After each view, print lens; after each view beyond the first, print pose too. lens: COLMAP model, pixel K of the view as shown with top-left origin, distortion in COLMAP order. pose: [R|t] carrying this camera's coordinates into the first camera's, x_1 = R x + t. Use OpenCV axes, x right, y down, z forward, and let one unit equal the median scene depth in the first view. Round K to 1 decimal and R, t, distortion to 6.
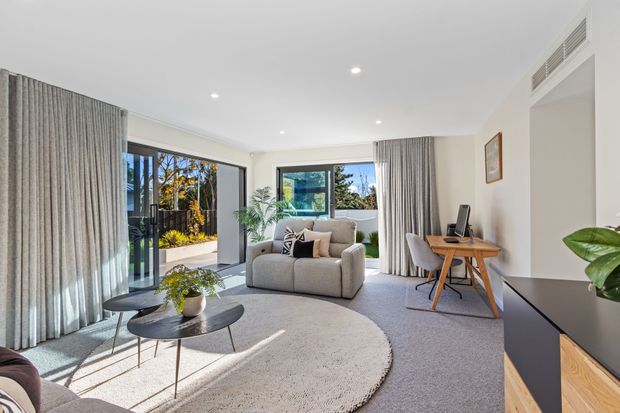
lens RADIAL K [[284.3, 0, 305.0], [0, 284.3, 209.0], [0, 0, 1]] dist [0.000107, -0.000466]
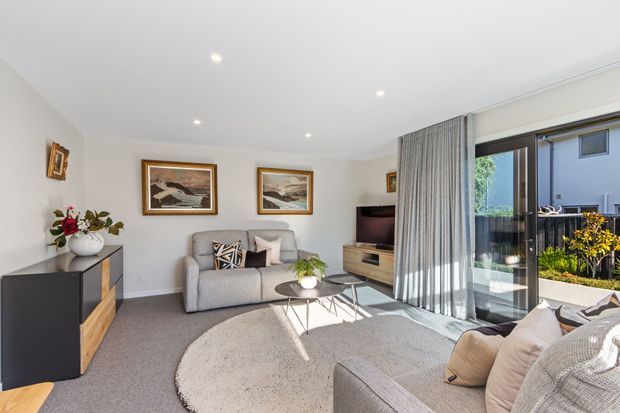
lens RADIAL K [[284.3, 0, 305.0], [0, 284.3, 209.0], [0, 0, 1]] dist [0.000107, -0.000466]
pose [[-0.673769, 0.000348, -0.738942, 0.637661], [0.006679, 0.999962, -0.005619, -0.037808], [0.738912, -0.008722, -0.673746, 1.749820]]
